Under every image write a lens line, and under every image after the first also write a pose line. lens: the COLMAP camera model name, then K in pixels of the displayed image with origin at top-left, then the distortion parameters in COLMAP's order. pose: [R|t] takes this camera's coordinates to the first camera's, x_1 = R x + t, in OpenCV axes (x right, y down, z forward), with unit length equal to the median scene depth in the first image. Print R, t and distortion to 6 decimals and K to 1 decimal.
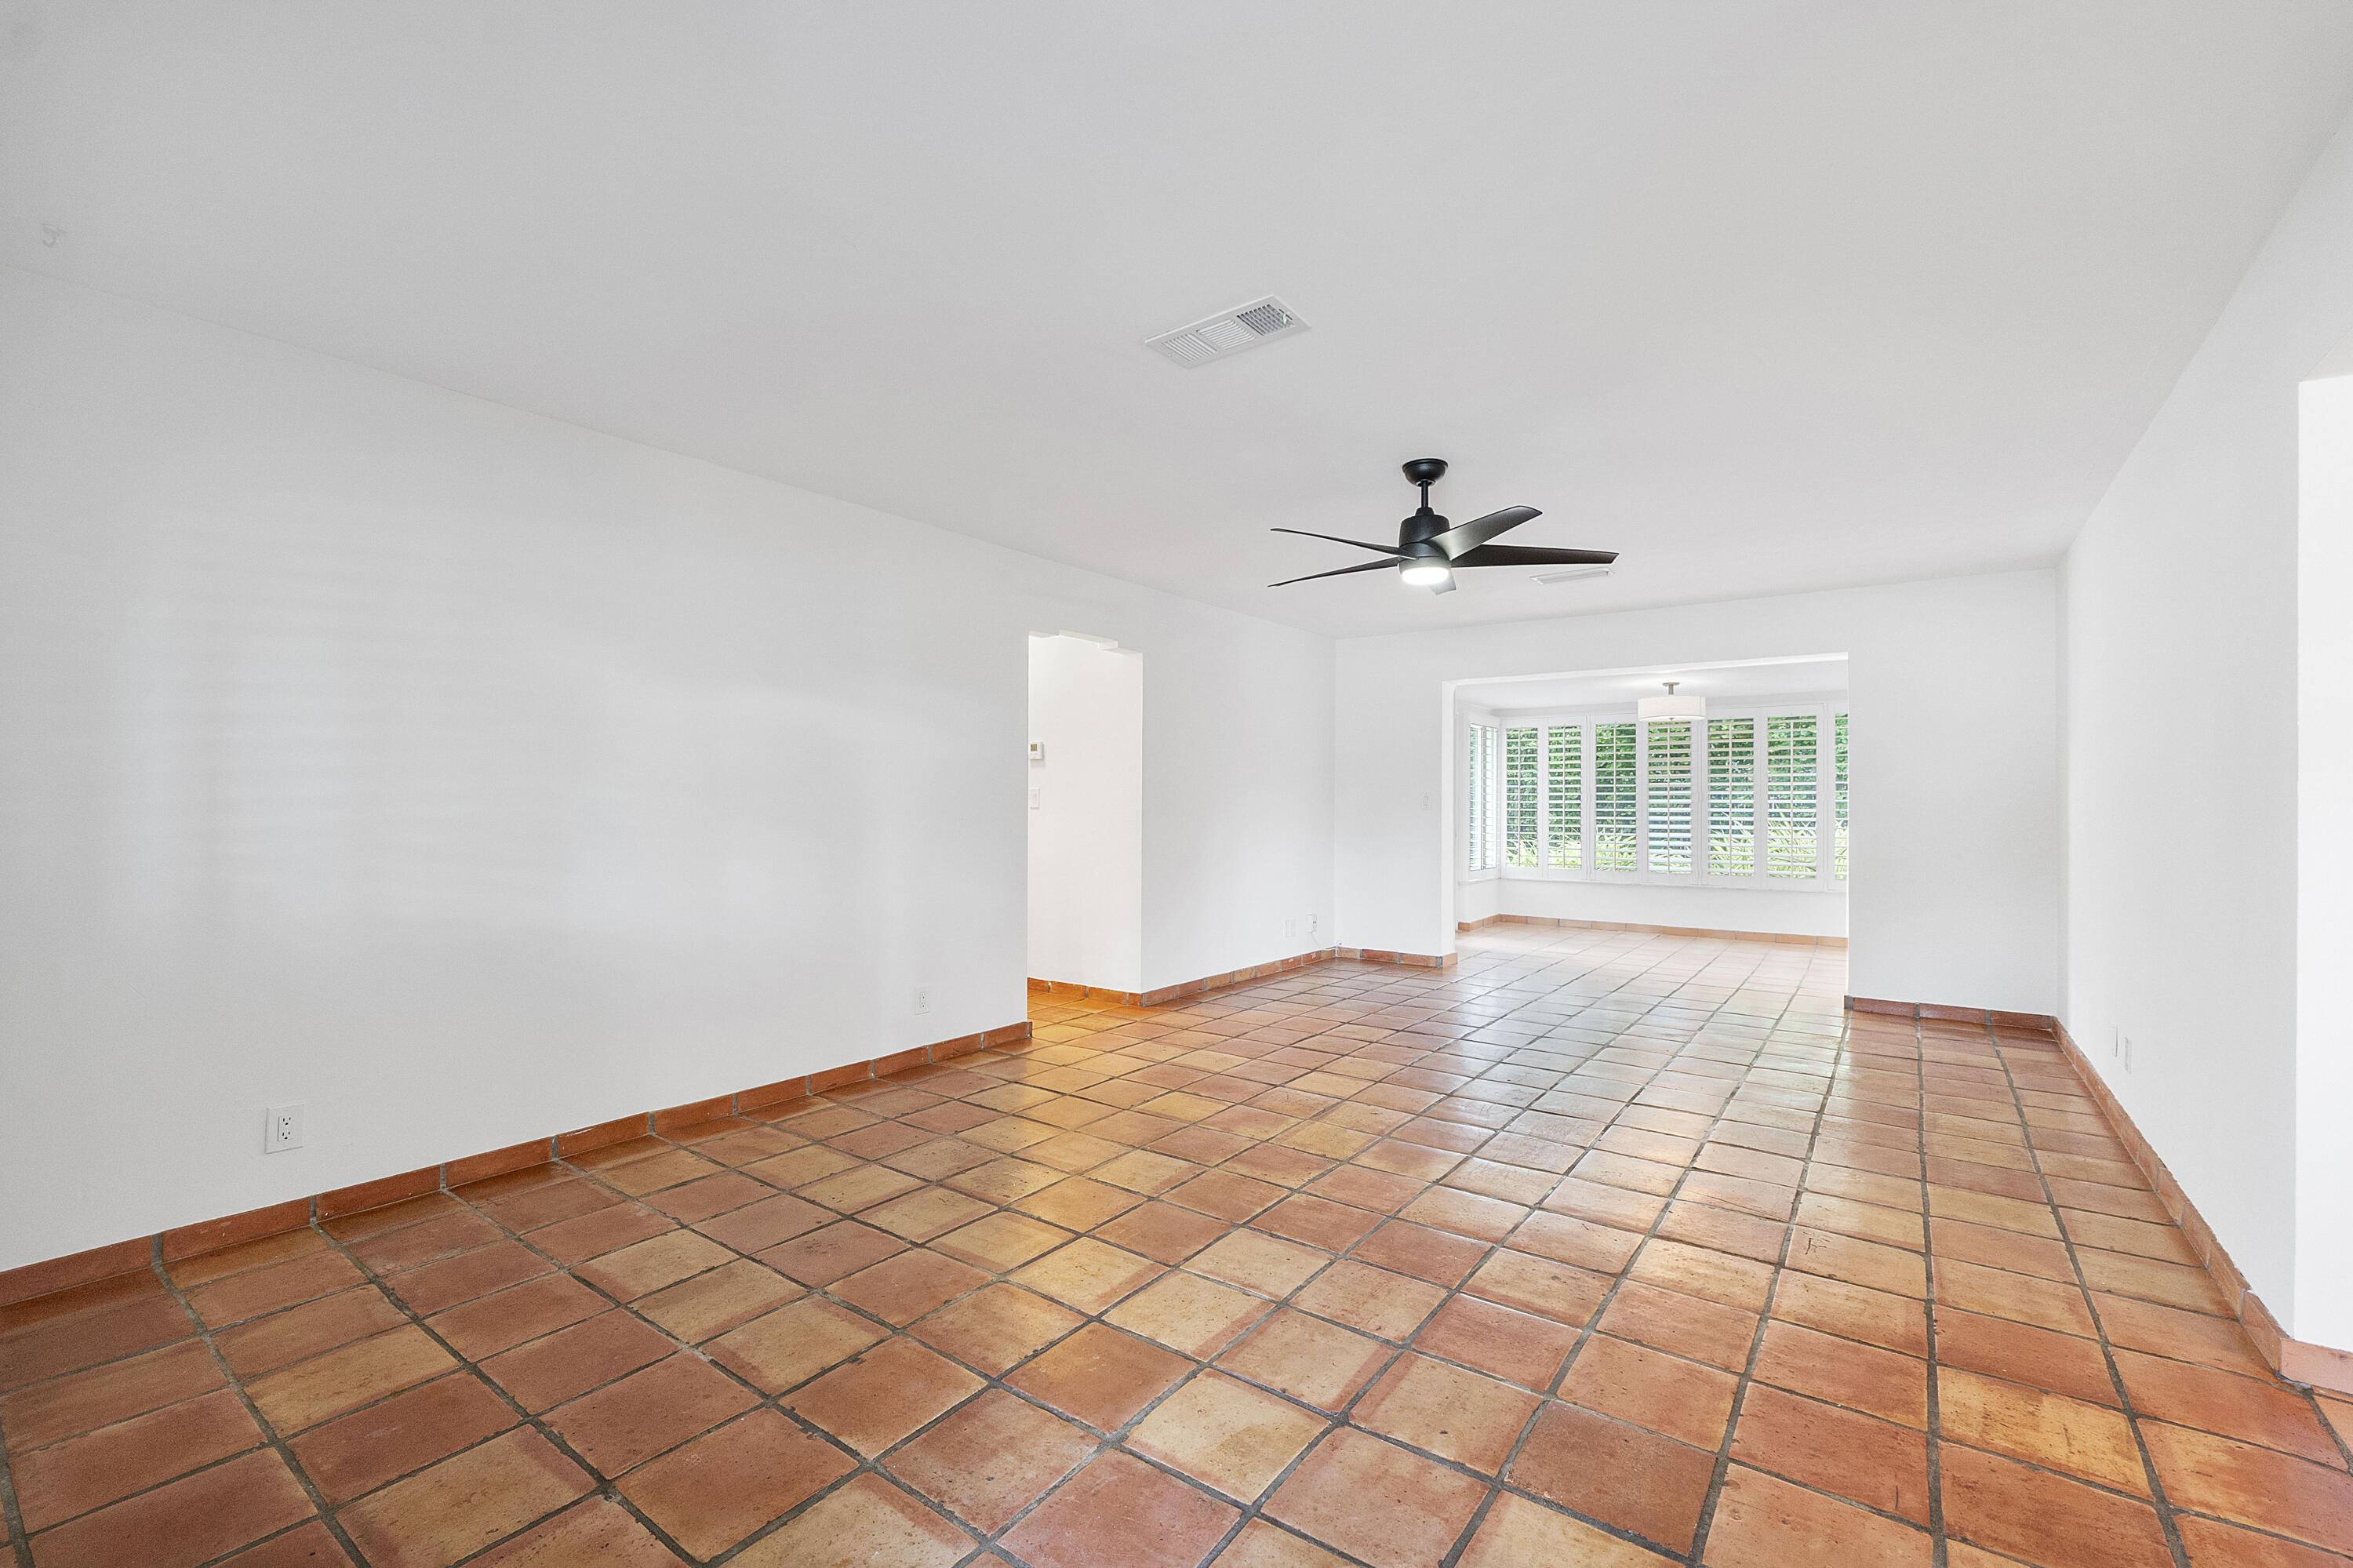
lens RADIAL K [[994.1, 0, 1177.8], [0, 994.1, 785.5], [0, 0, 1]] dist [-0.002084, -0.000323]
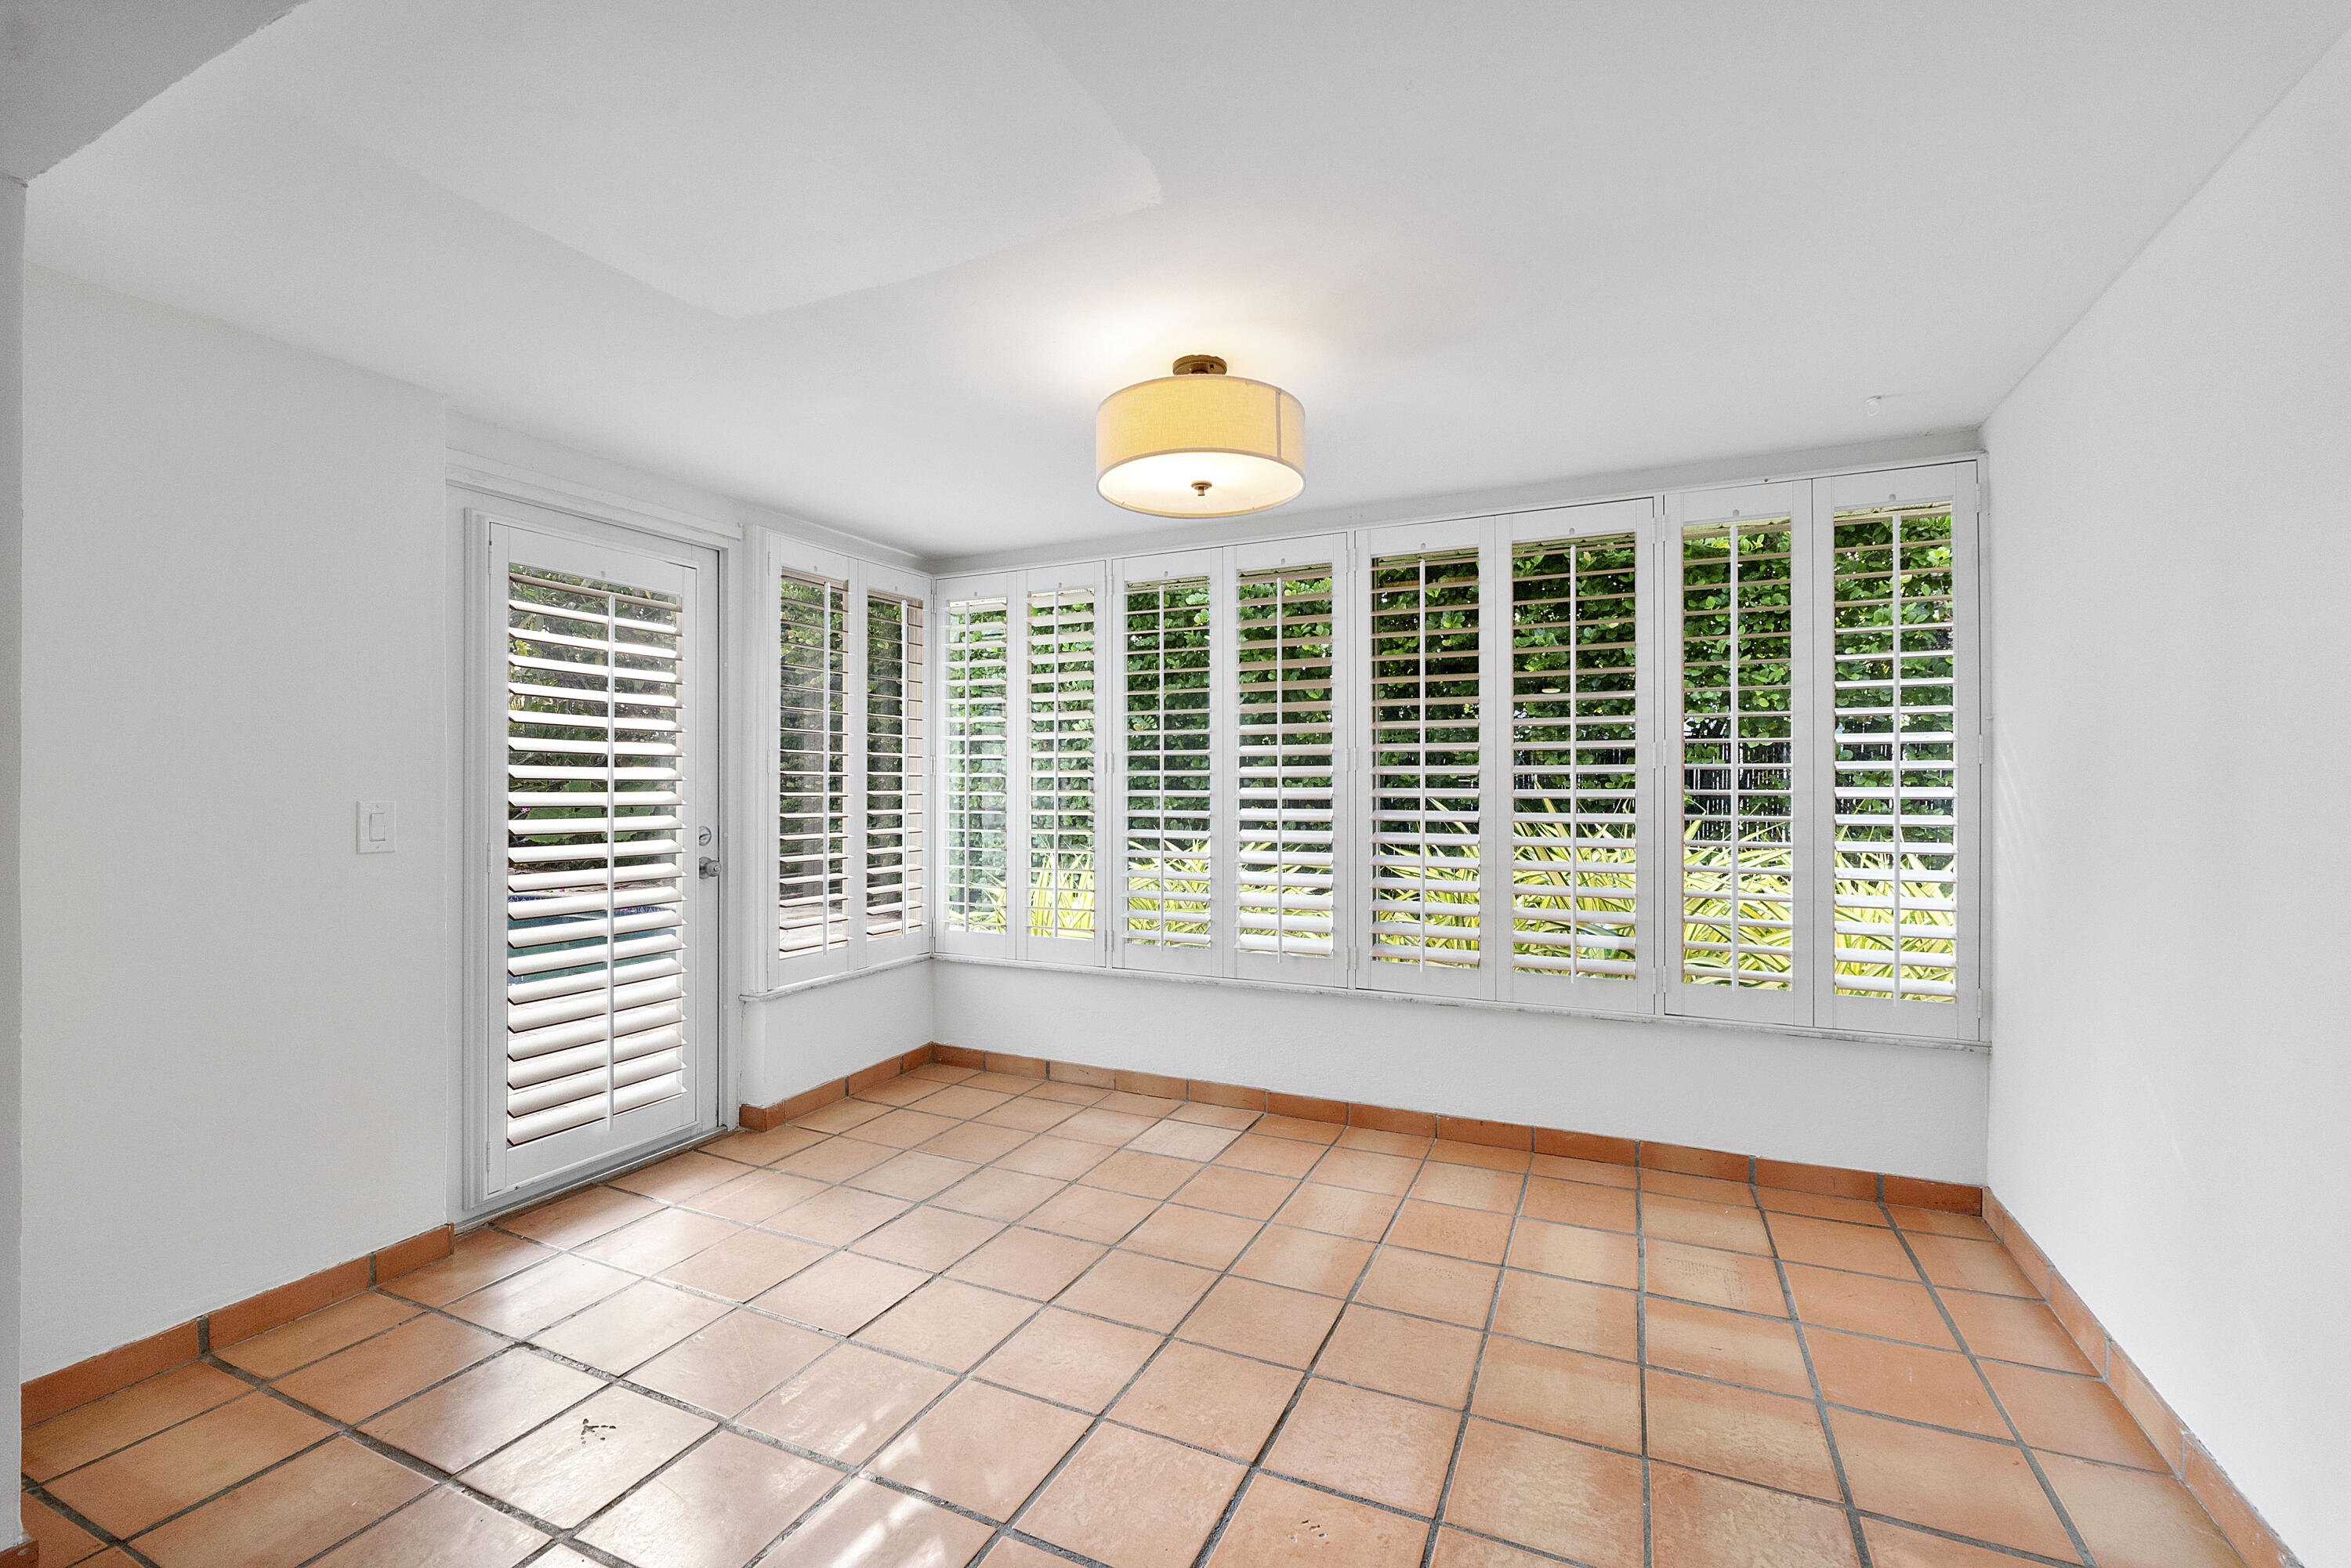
lens RADIAL K [[993.2, 0, 1176.8], [0, 993.2, 785.5], [0, 0, 1]] dist [-0.002084, -0.000323]
pose [[0.973866, -0.001296, 0.227120, 0.357233], [-0.000597, 0.999966, 0.008269, 0.017537], [-0.227123, -0.008188, 0.973832, 0.618013]]
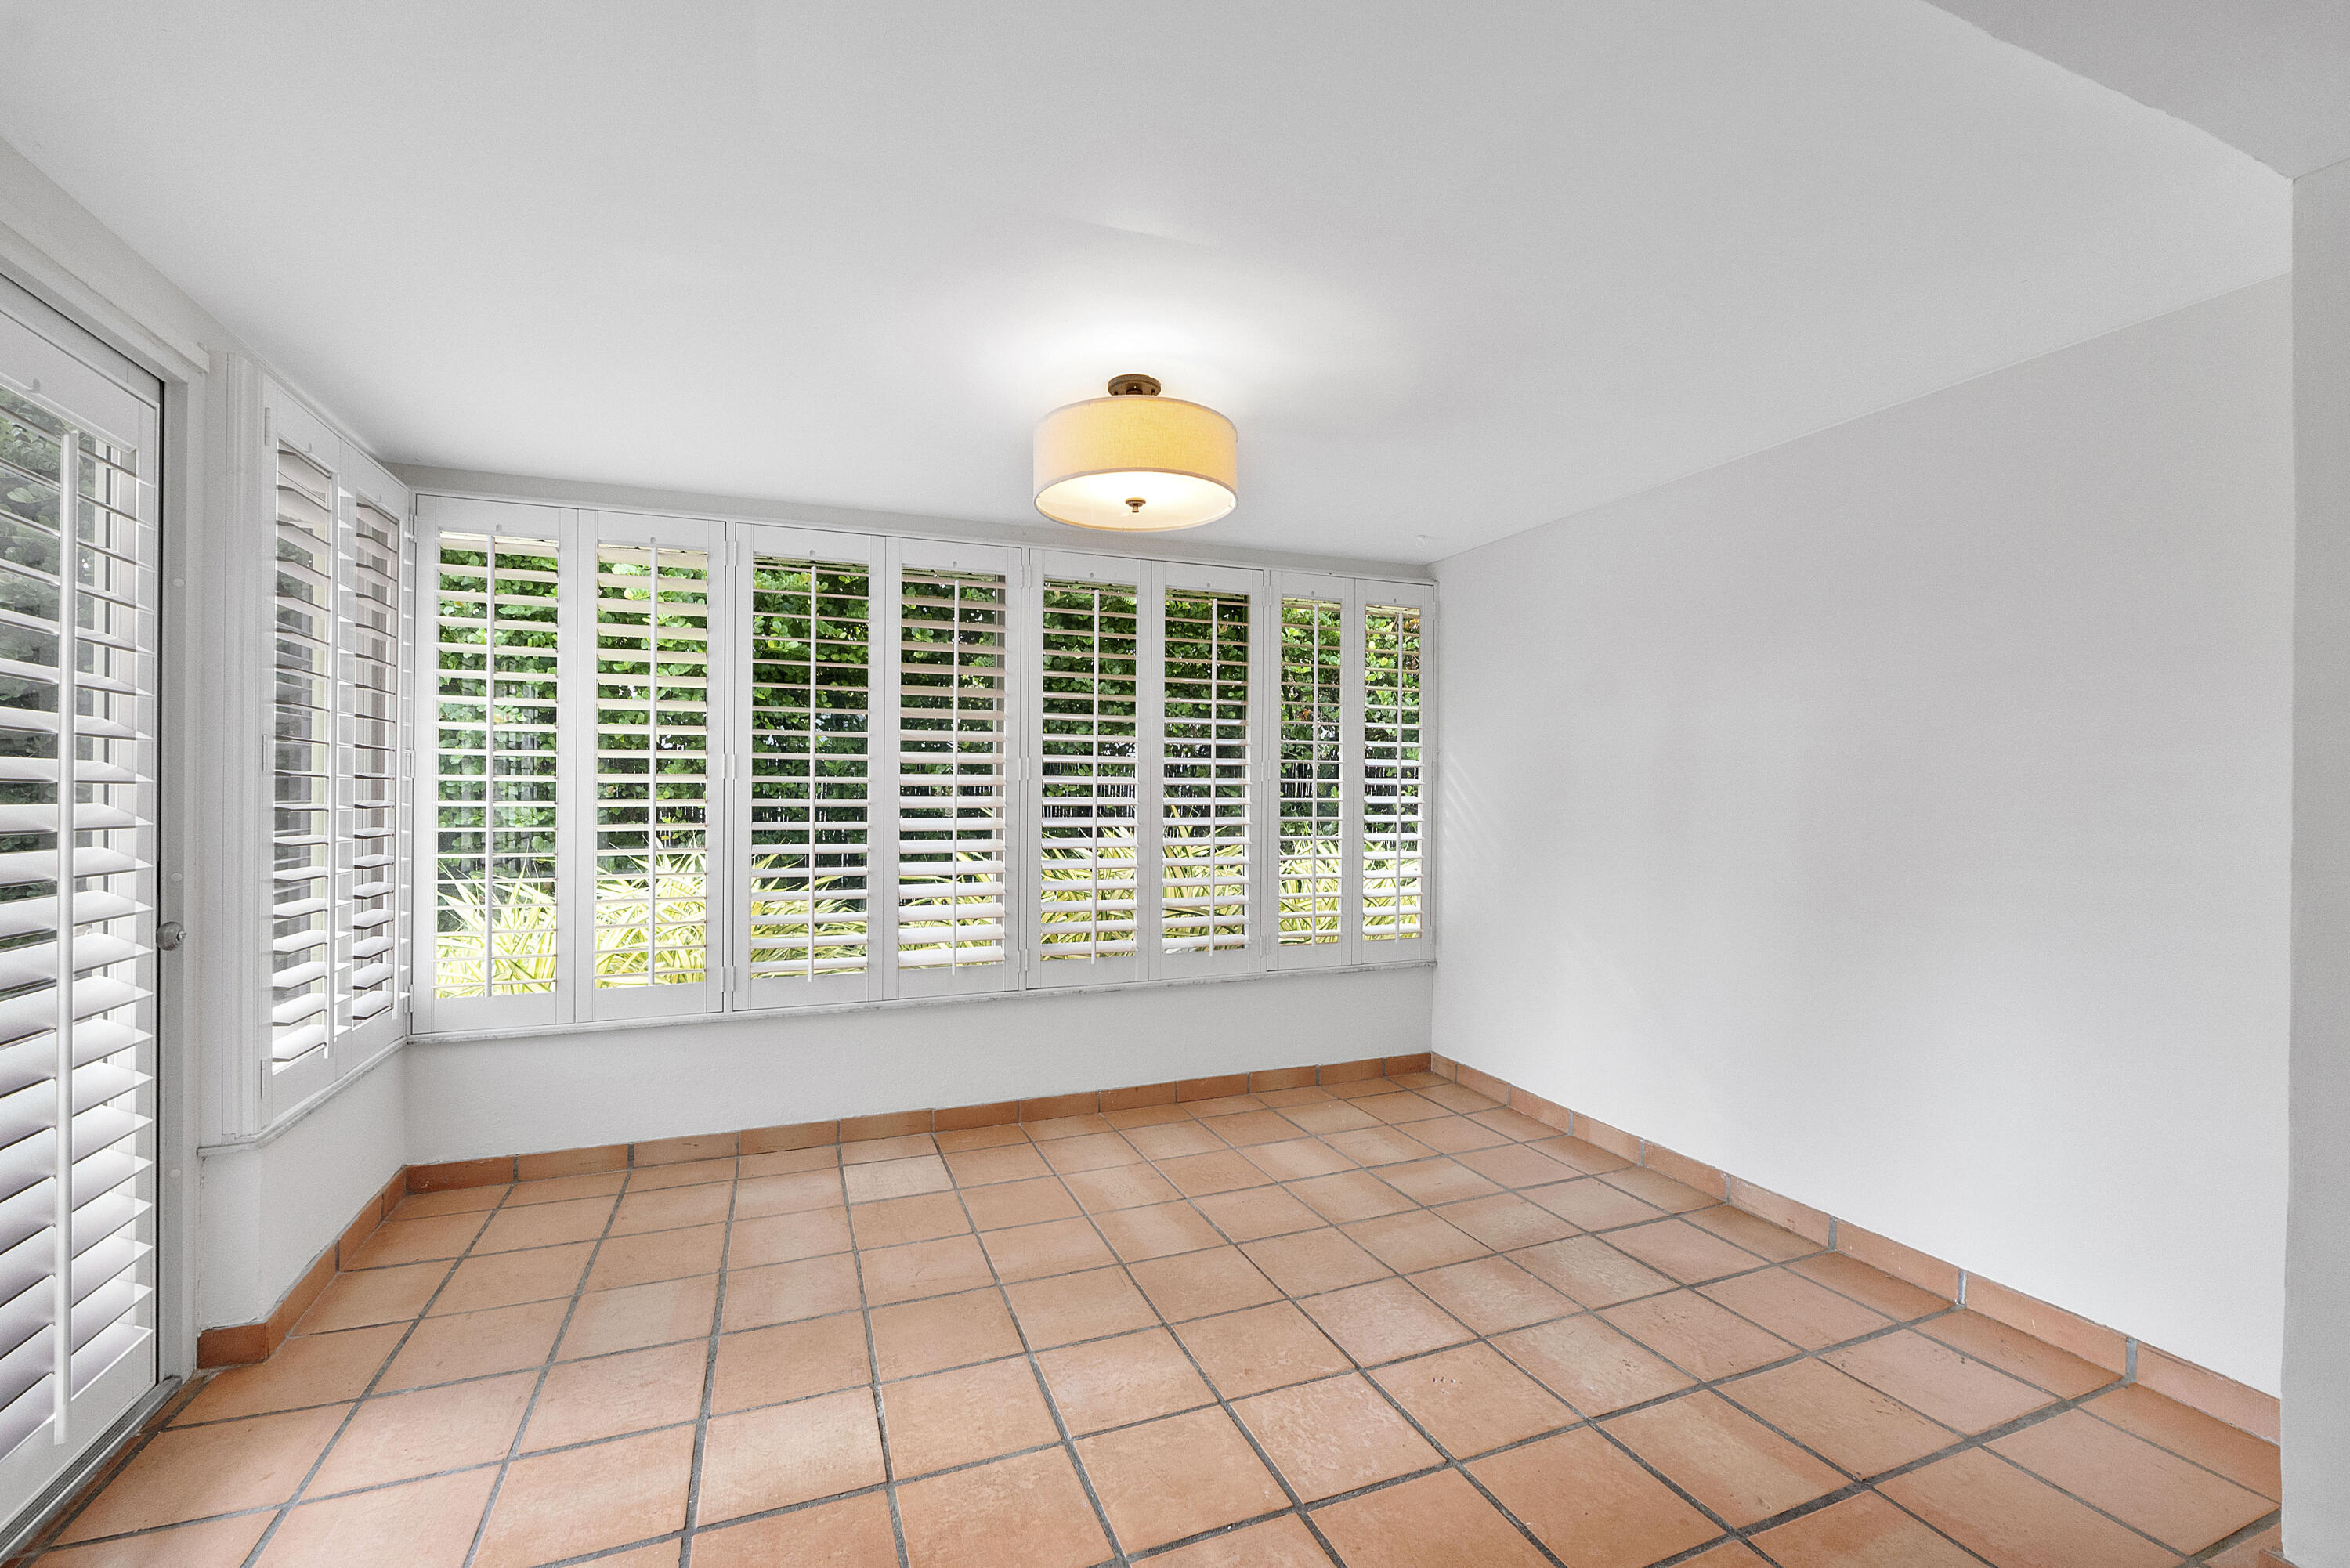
lens RADIAL K [[975.2, 0, 1185.5], [0, 975.2, 806.2], [0, 0, 1]] dist [-0.002218, -0.000222]
pose [[0.504327, -0.007345, 0.863481, 0.214066], [-0.007305, 0.999892, 0.012772, 0.019944], [-0.863482, -0.012749, 0.504219, 0.718169]]
